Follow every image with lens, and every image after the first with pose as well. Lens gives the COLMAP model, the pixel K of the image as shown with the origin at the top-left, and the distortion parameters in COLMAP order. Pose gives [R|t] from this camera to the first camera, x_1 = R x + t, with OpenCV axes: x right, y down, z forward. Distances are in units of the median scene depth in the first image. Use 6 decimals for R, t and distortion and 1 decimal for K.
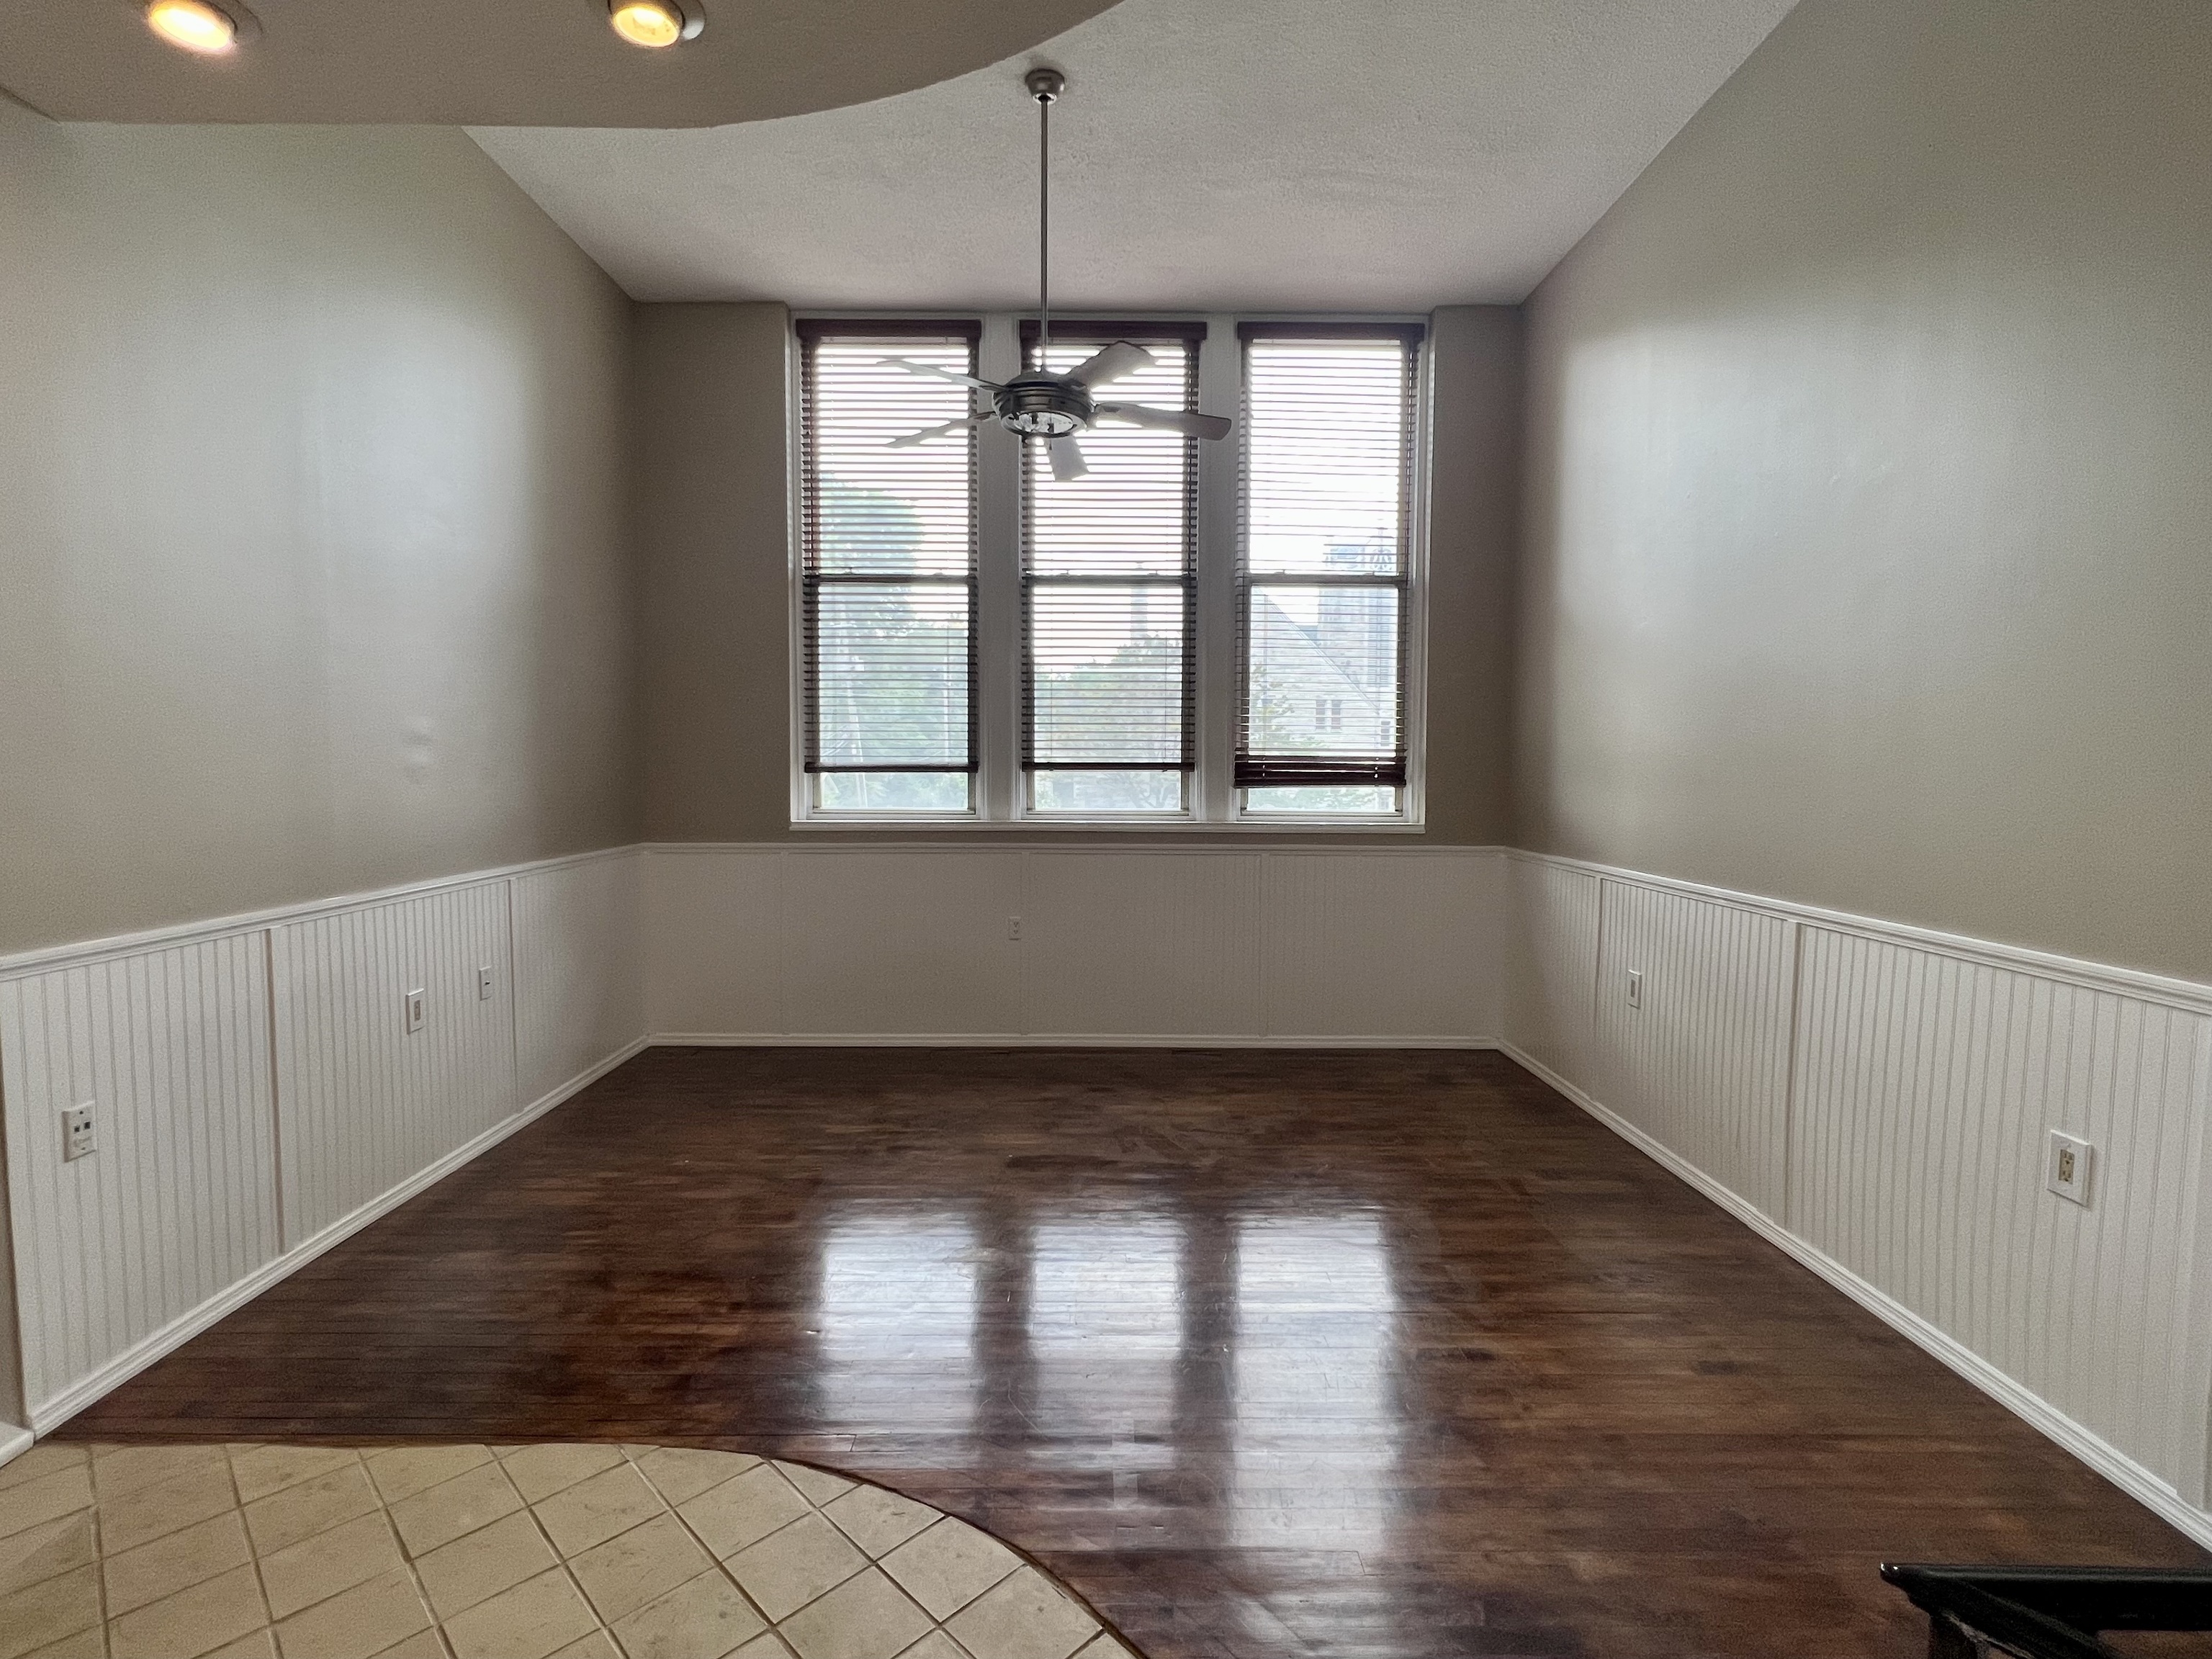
lens RADIAL K [[1067.4, 0, 1097.0], [0, 1067.4, 829.2], [0, 0, 1]] dist [0.001185, 0.000051]
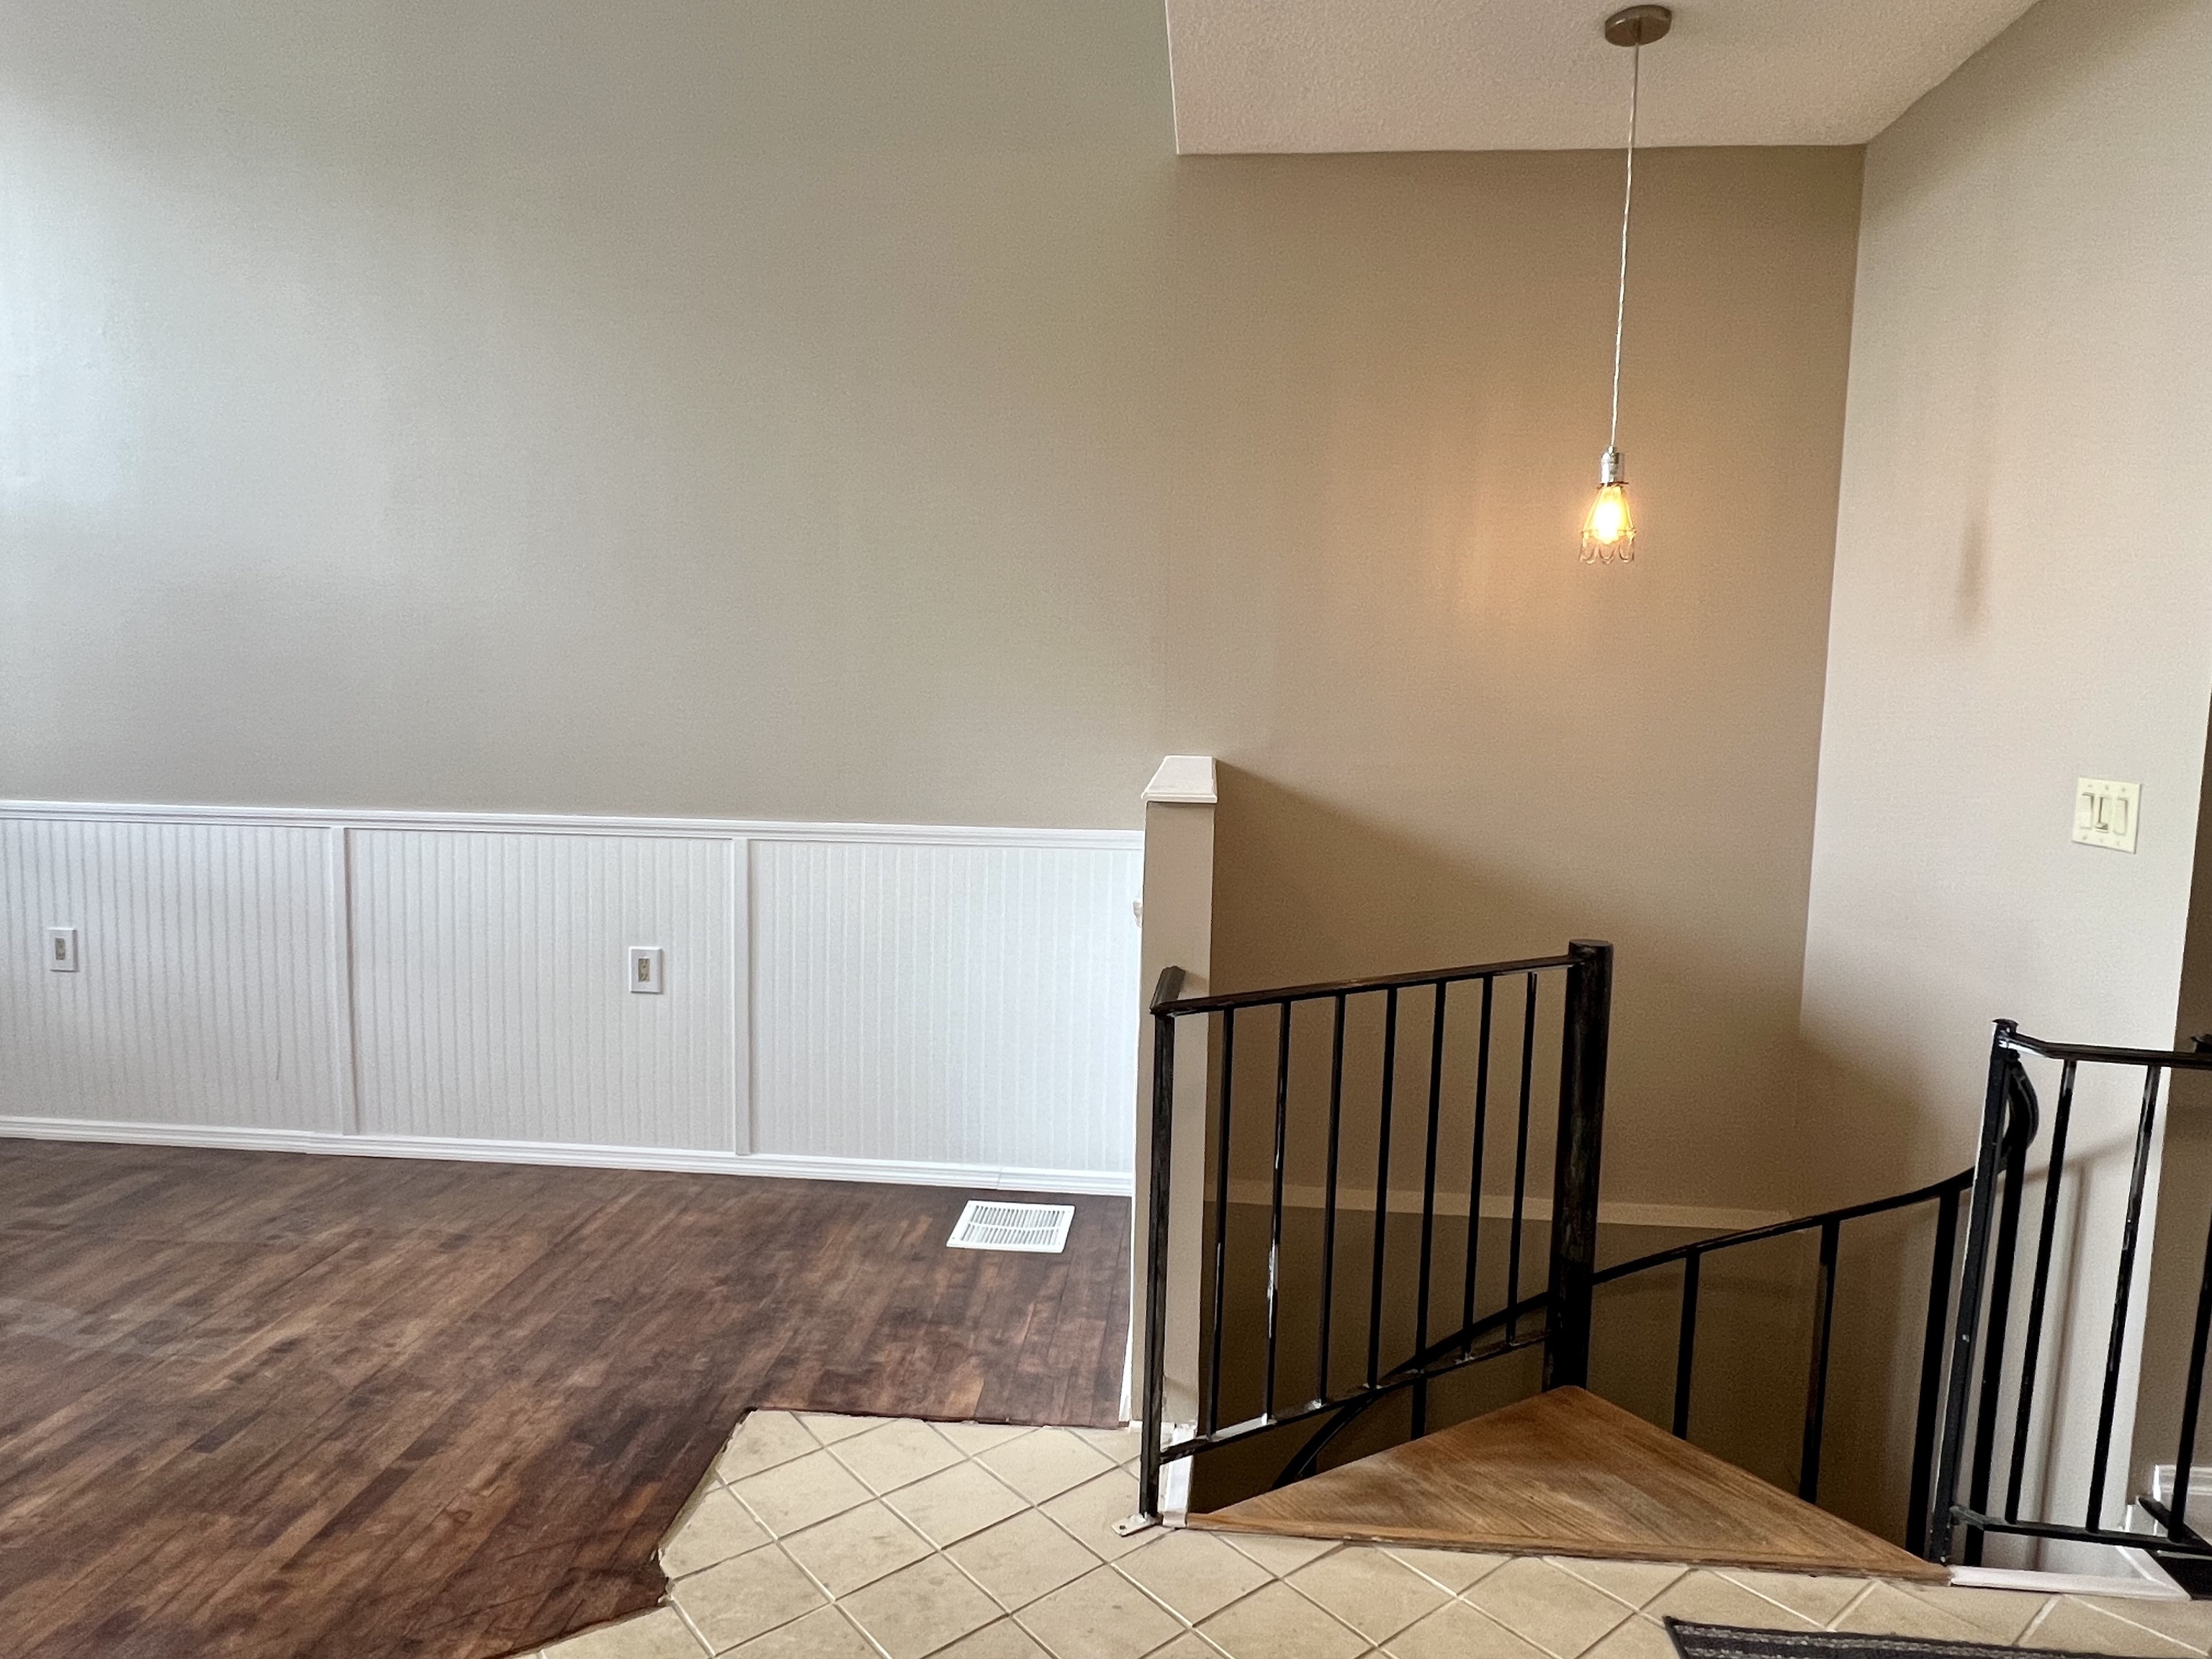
lens RADIAL K [[1350.8, 0, 1106.0], [0, 1350.8, 829.5], [0, 0, 1]] dist [0.000961, -0.000462]
pose [[0.093378, -0.107001, 0.989864, -0.576743], [0.041931, 0.993749, 0.103465, -0.011736], [-0.994747, 0.031845, 0.097281, 0.195382]]
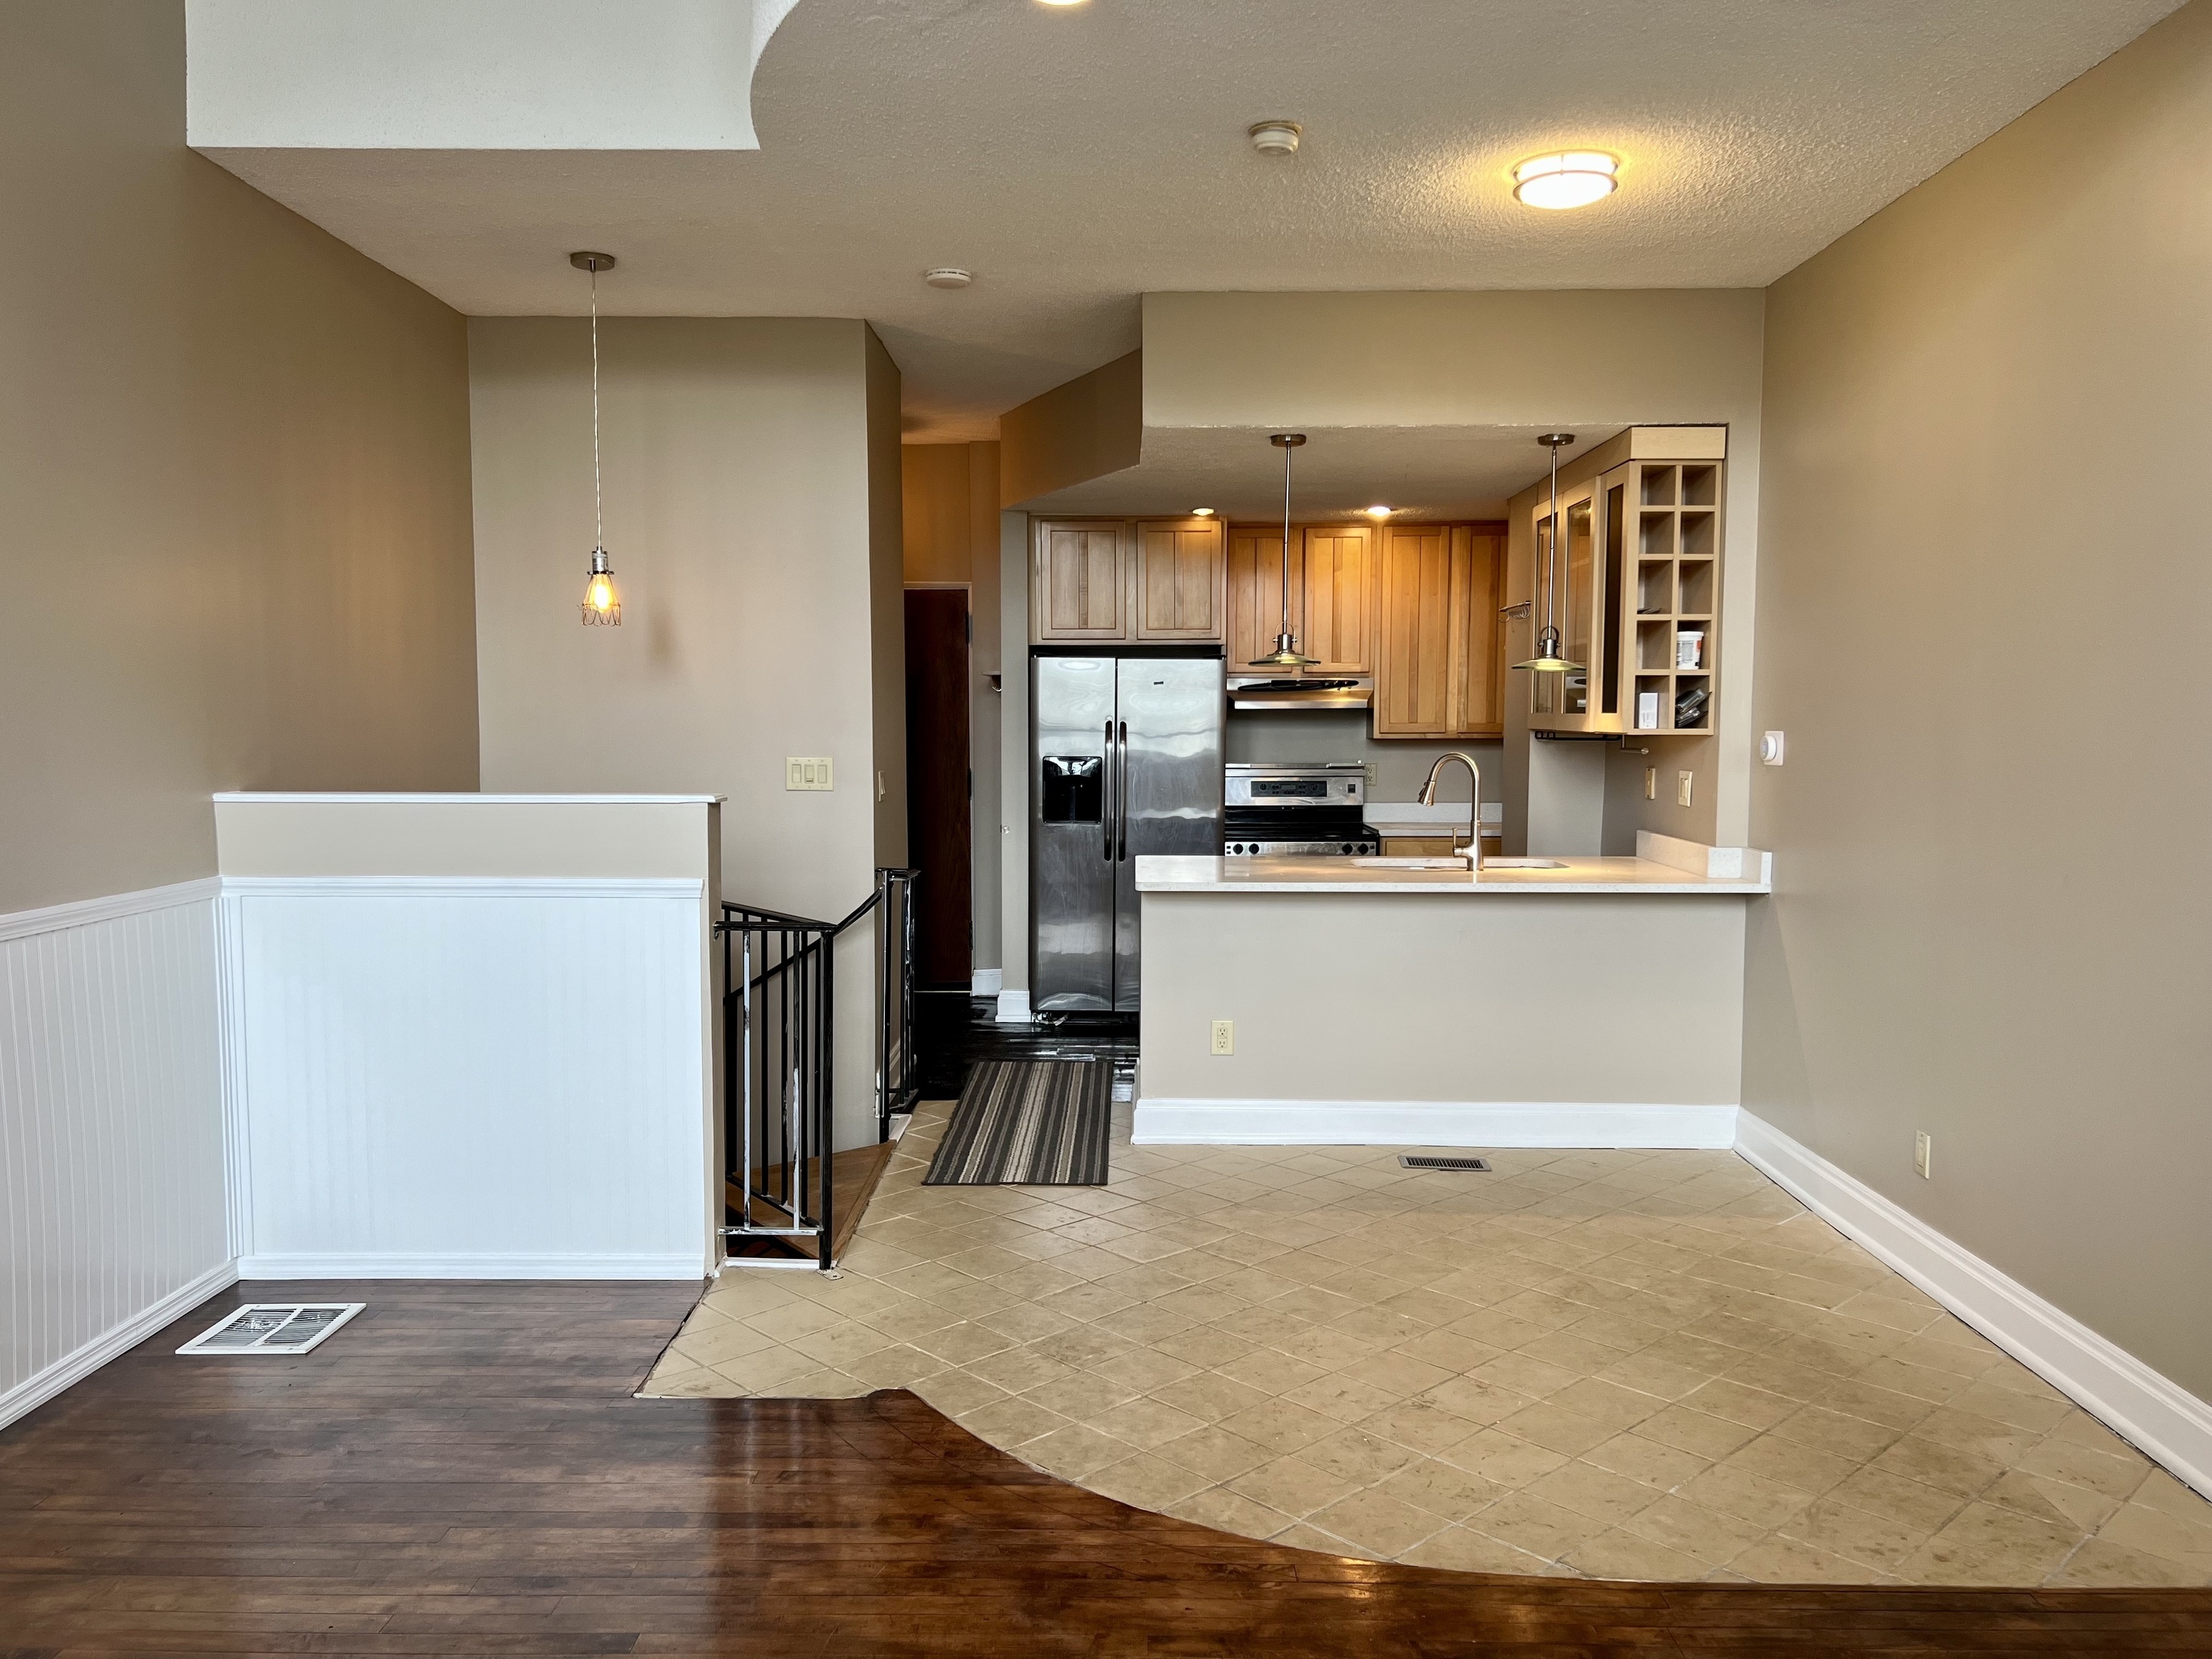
lens RADIAL K [[1624.0, 0, 1095.4], [0, 1624.0, 854.3], [0, 0, 1]] dist [0.064211, -0.086579]
pose [[-0.999592, -0.008131, 0.027368, -0.084267], [-0.004078, 0.989422, 0.145007, -0.106776], [-0.028257, 0.144837, -0.989052, 1.703784]]
